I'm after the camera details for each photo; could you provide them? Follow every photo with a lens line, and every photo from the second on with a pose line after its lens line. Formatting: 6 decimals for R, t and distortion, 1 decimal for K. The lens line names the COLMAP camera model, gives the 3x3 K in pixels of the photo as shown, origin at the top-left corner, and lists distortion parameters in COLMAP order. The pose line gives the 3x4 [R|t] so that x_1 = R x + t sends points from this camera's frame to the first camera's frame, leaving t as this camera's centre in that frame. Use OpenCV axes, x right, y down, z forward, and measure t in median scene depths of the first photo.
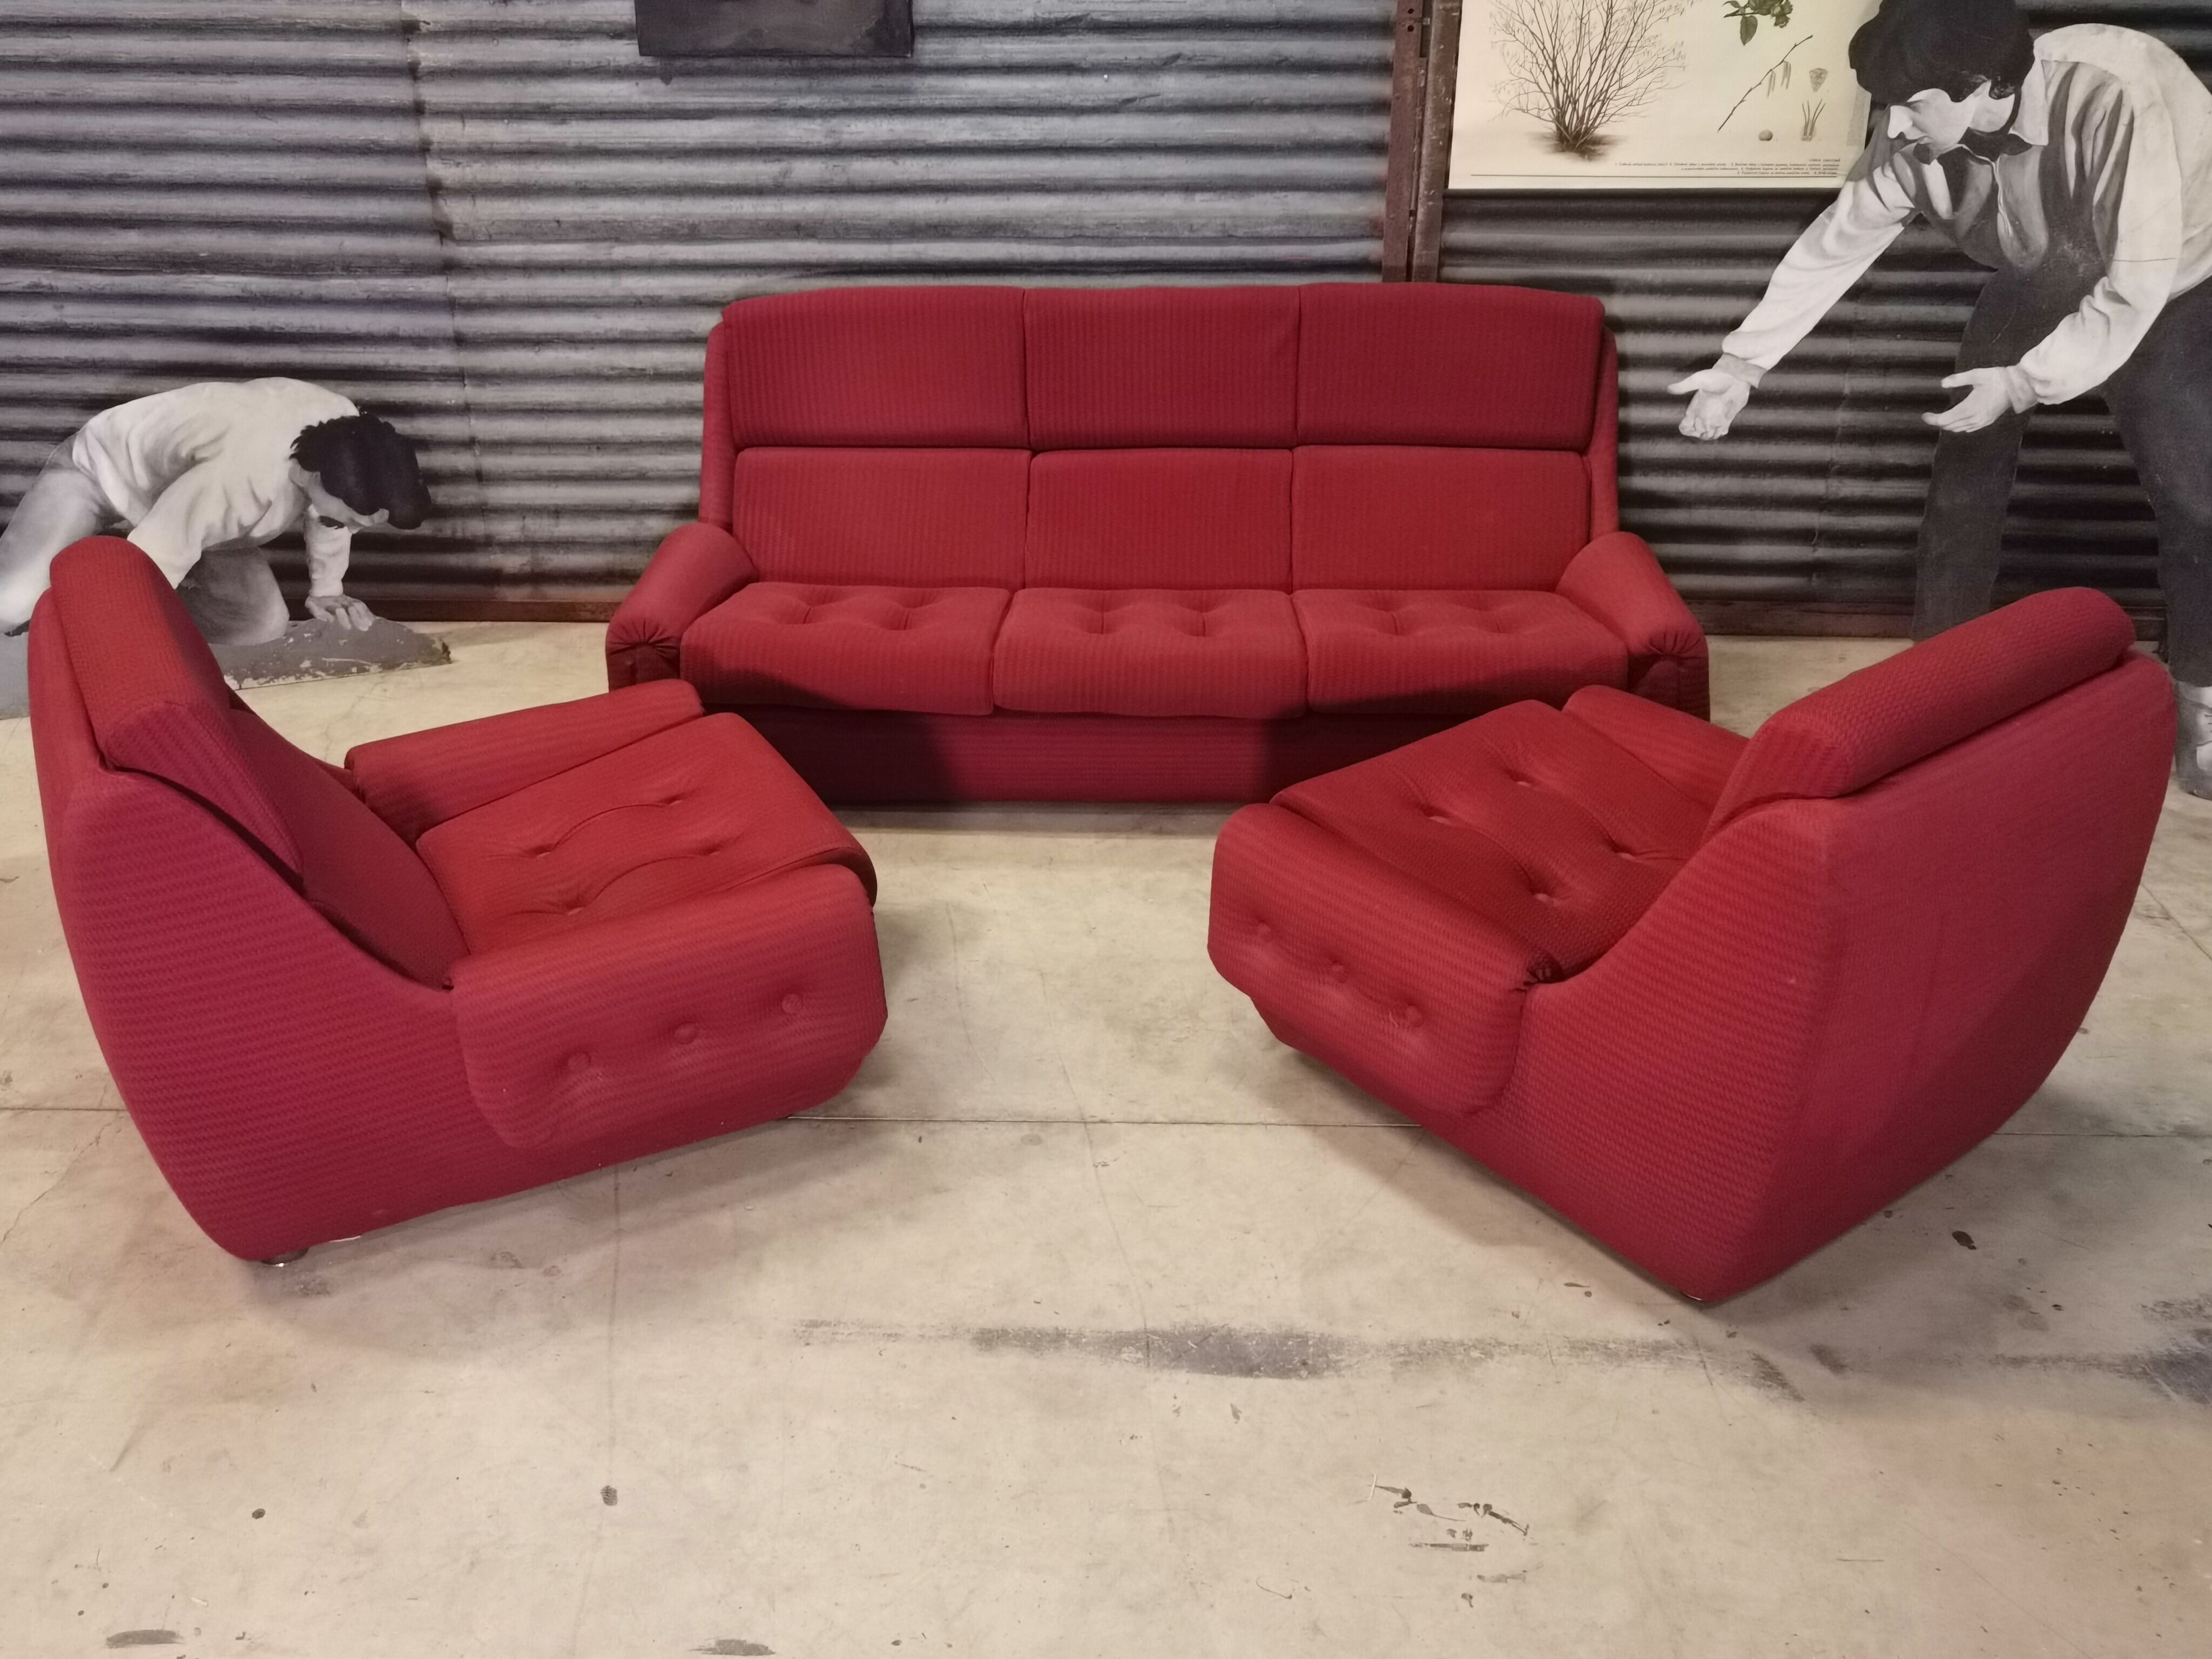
lens RADIAL K [[2019.3, 0, 1104.7], [0, 2019.3, 826.9], [0, 0, 1]] dist [0.022774, -0.005617]
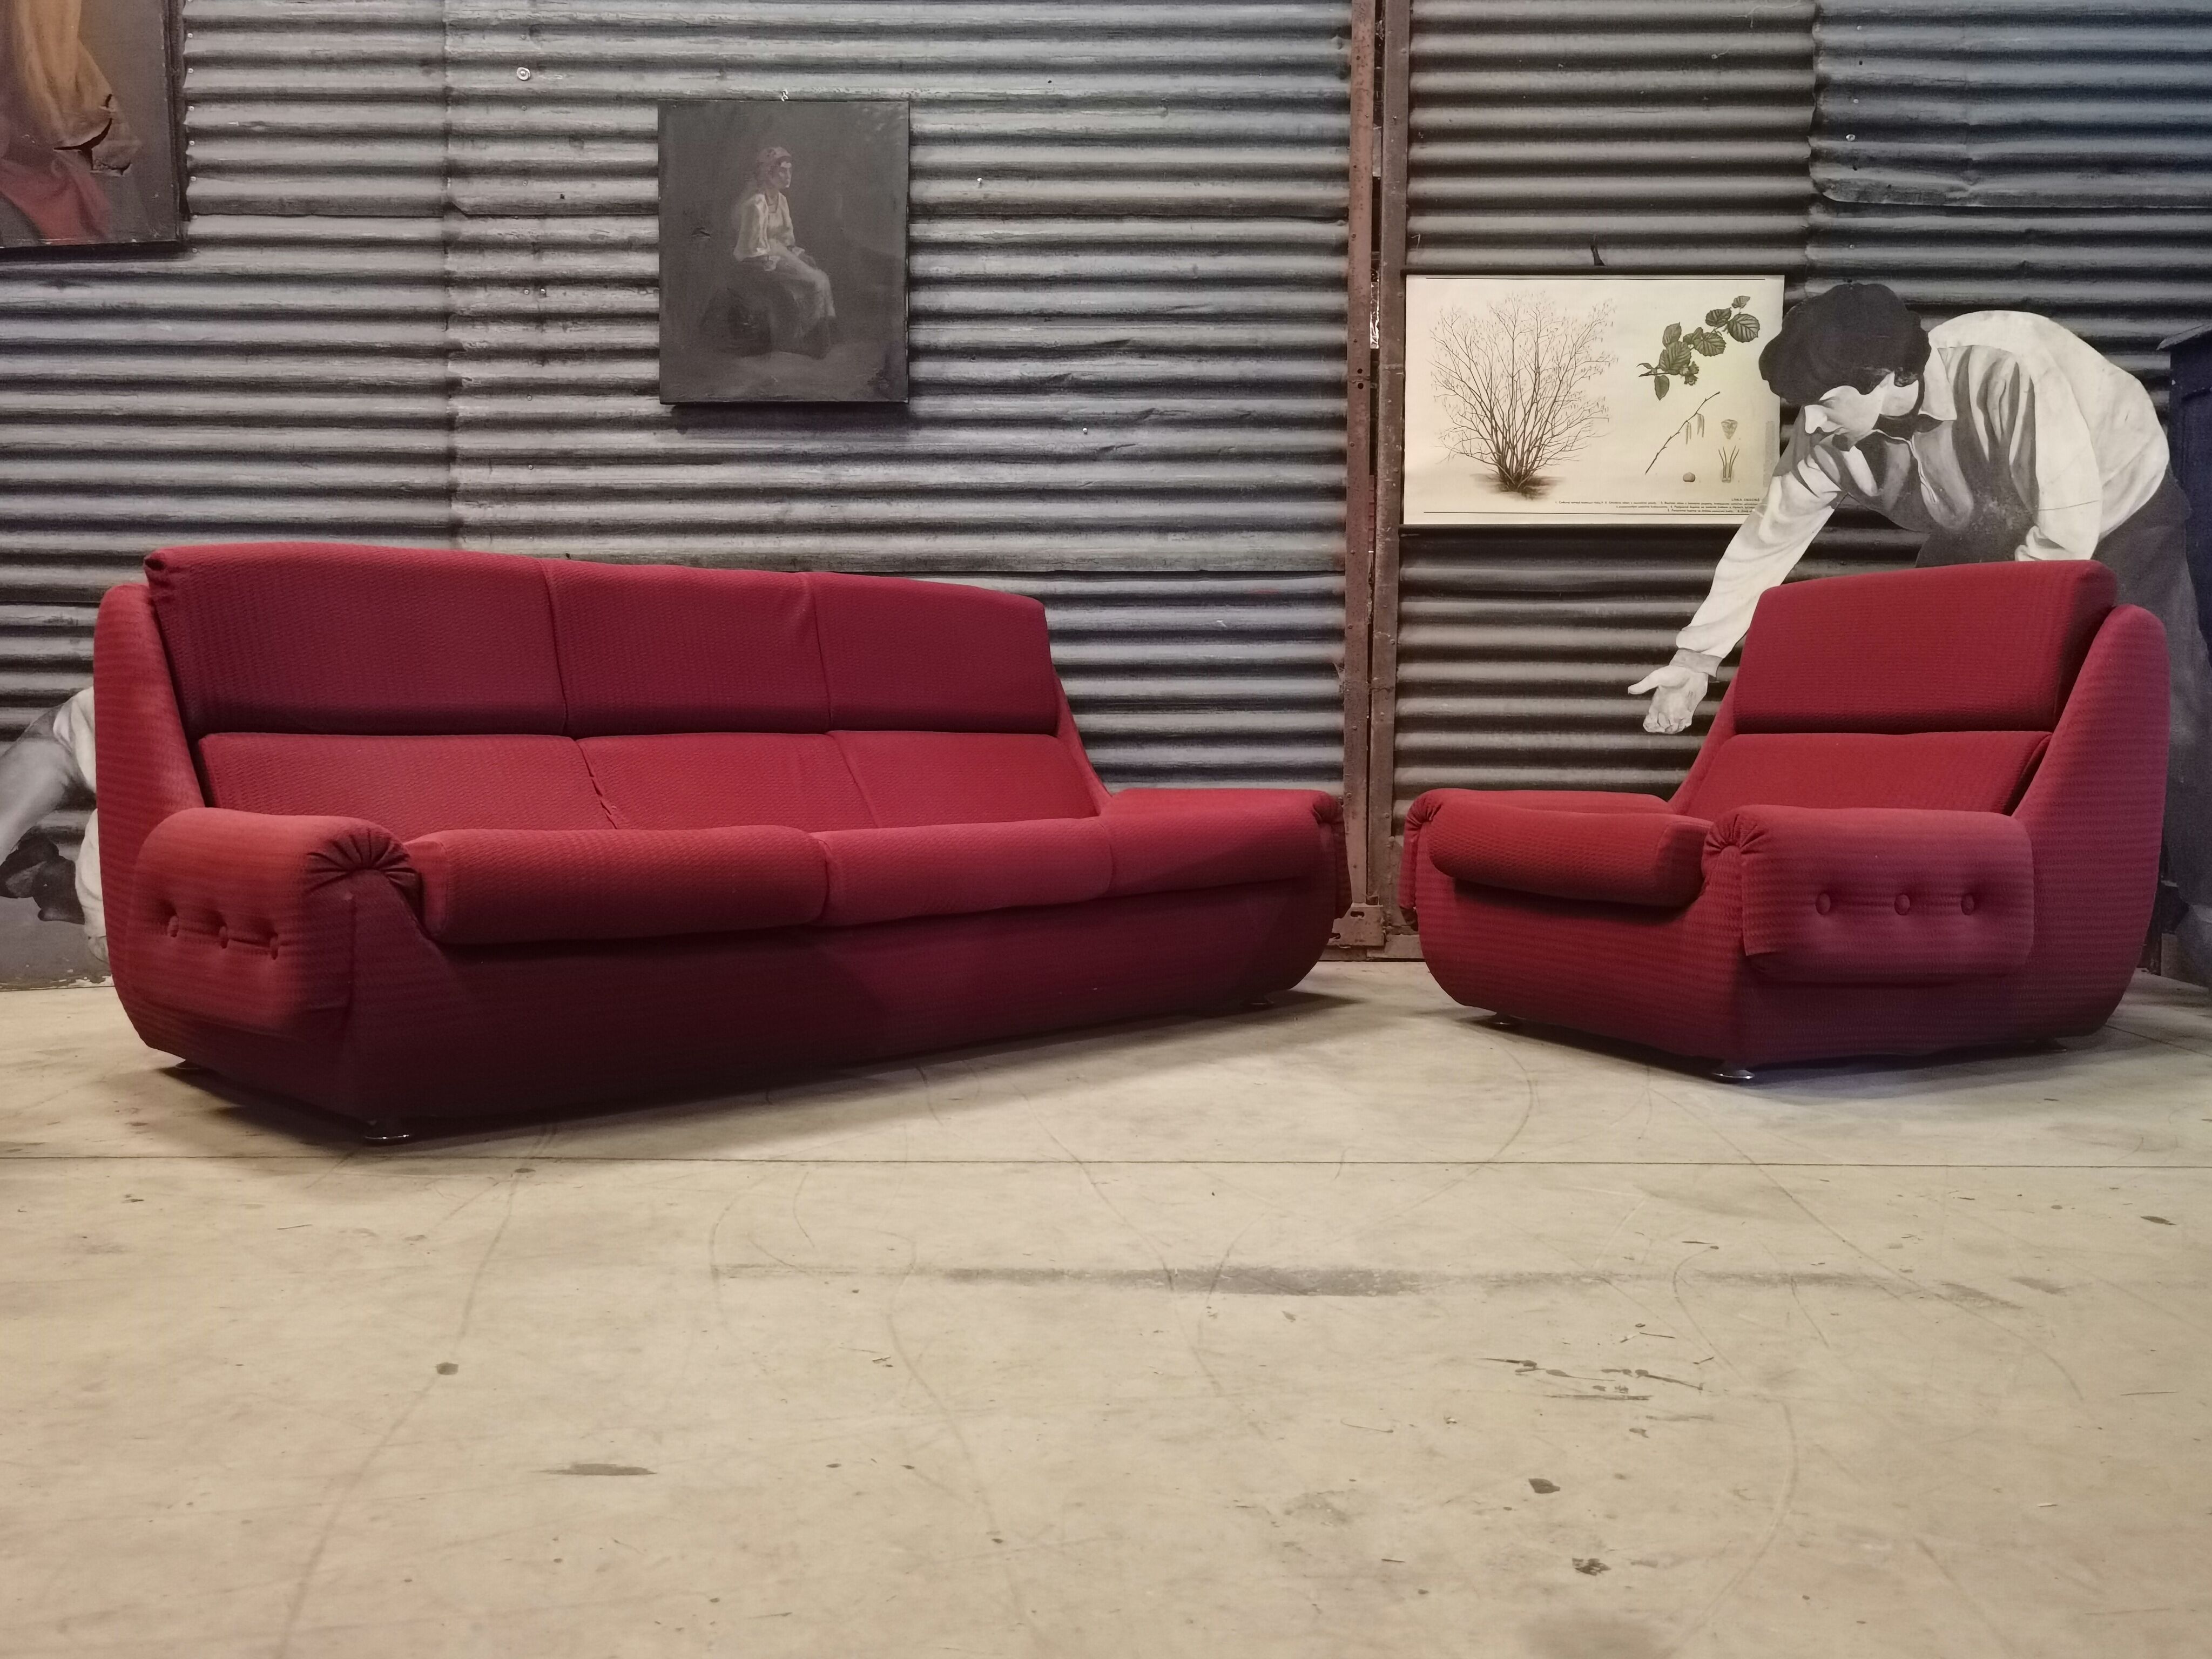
lens RADIAL K [[1858.4, 0, 1101.0], [0, 1858.4, 832.4], [0, 0, 1]] dist [-0.011758, 0.075337]
pose [[0.999726, 0.003627, 0.023115, -0.013556], [0.005858, 0.917637, -0.397376, 0.231662], [-0.022653, 0.397403, 0.917365, 0.165869]]
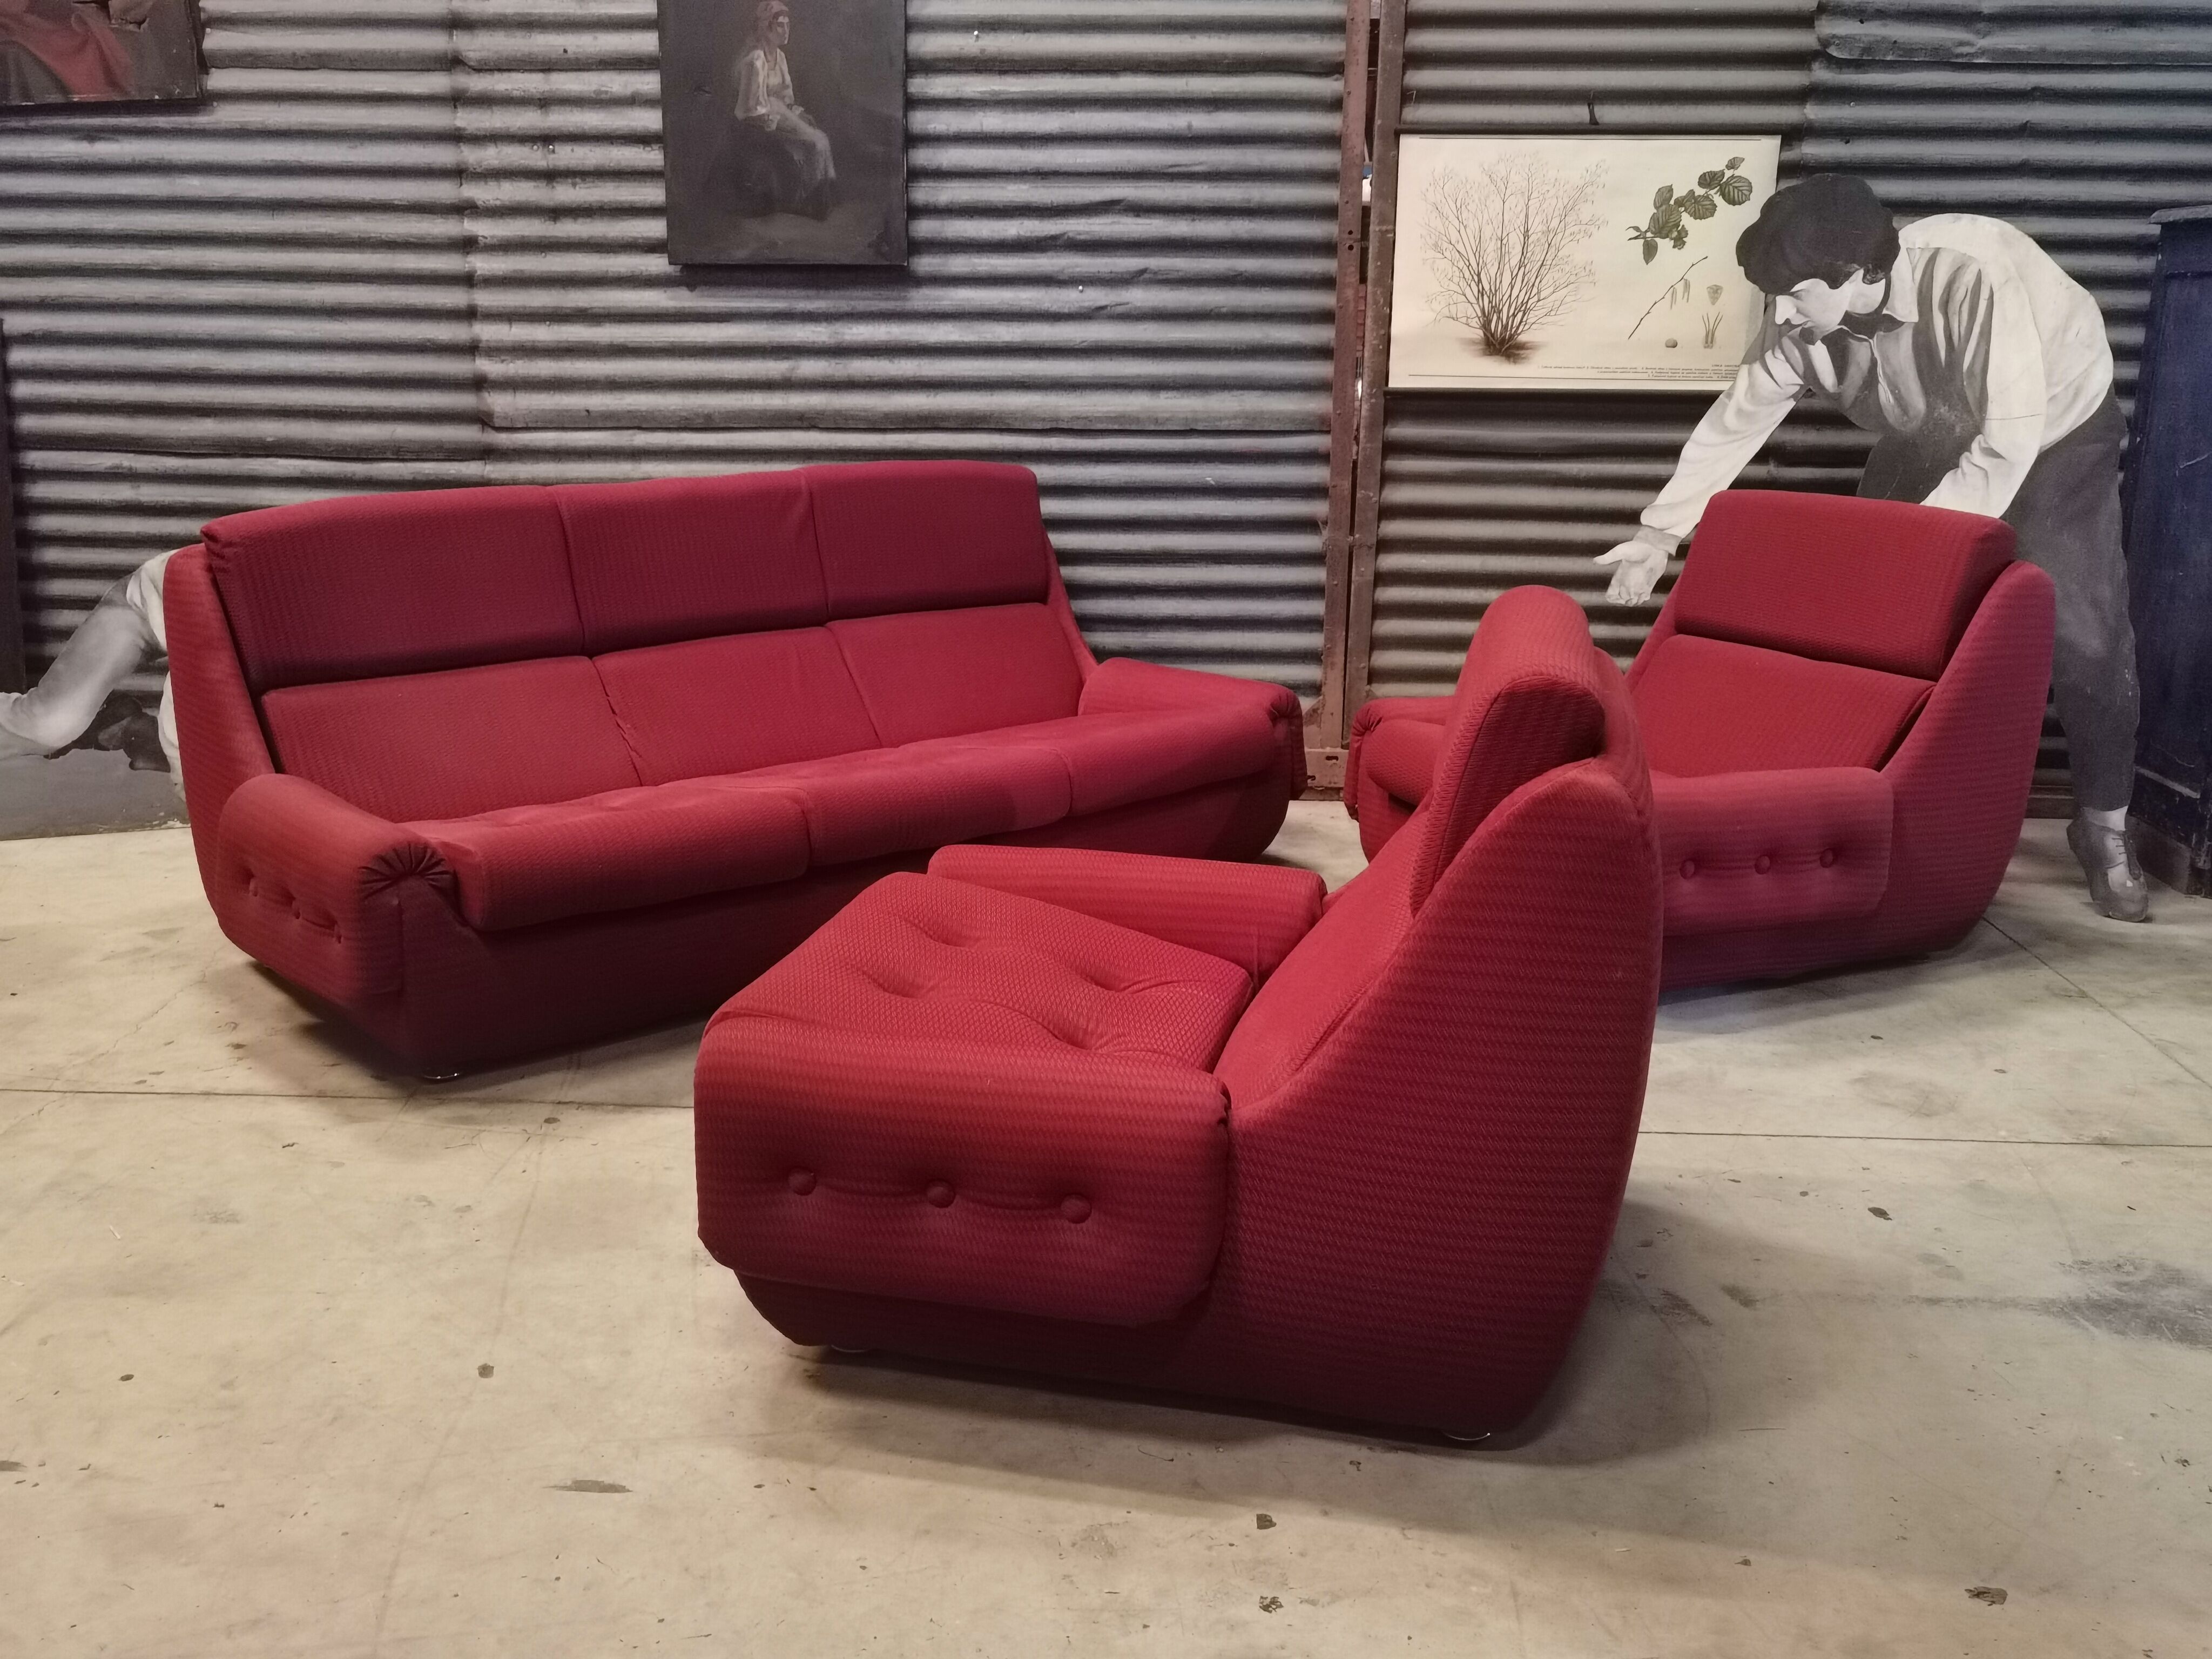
lens RADIAL K [[1917.1, 0, 1105.9], [0, 1917.1, 822.0], [0, 0, 1]] dist [-0.009594, 0.068956]
pose [[0.999753, 0.015325, -0.016094, 0.036545], [-0.018352, 0.977749, -0.208974, 0.142569], [0.012533, 0.209218, 0.977789, 0.022283]]
